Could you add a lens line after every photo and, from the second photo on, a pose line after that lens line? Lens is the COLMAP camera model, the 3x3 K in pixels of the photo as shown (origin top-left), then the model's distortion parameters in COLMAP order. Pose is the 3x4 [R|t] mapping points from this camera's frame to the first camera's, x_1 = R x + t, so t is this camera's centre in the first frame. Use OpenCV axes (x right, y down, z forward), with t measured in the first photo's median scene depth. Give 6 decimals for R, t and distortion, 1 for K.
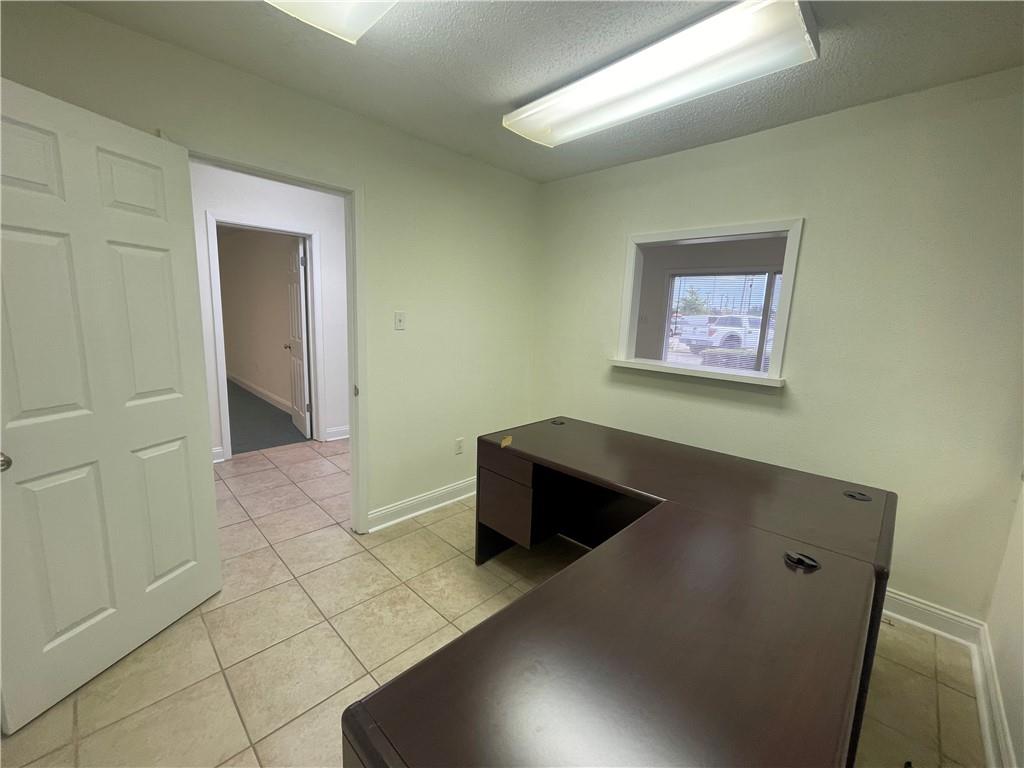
lens RADIAL K [[415.9, 0, 512.0], [0, 415.9, 384.0], [0, 0, 1]] dist [0.000048, -0.000131]
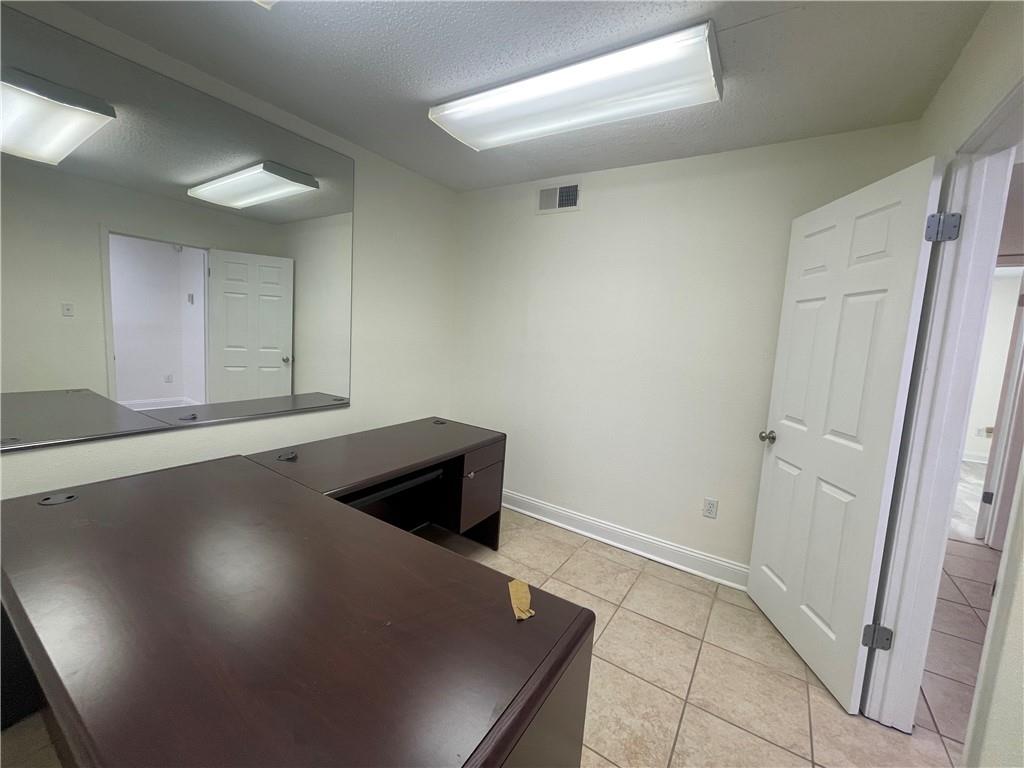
lens RADIAL K [[415.9, 0, 512.0], [0, 415.9, 384.0], [0, 0, 1]] dist [0.000048, -0.000131]
pose [[-0.974583, -0.071984, -0.212147, 0.137130], [-0.132301, 0.949134, 0.285728, -0.266273], [0.180789, 0.306533, -0.934534, 1.698464]]
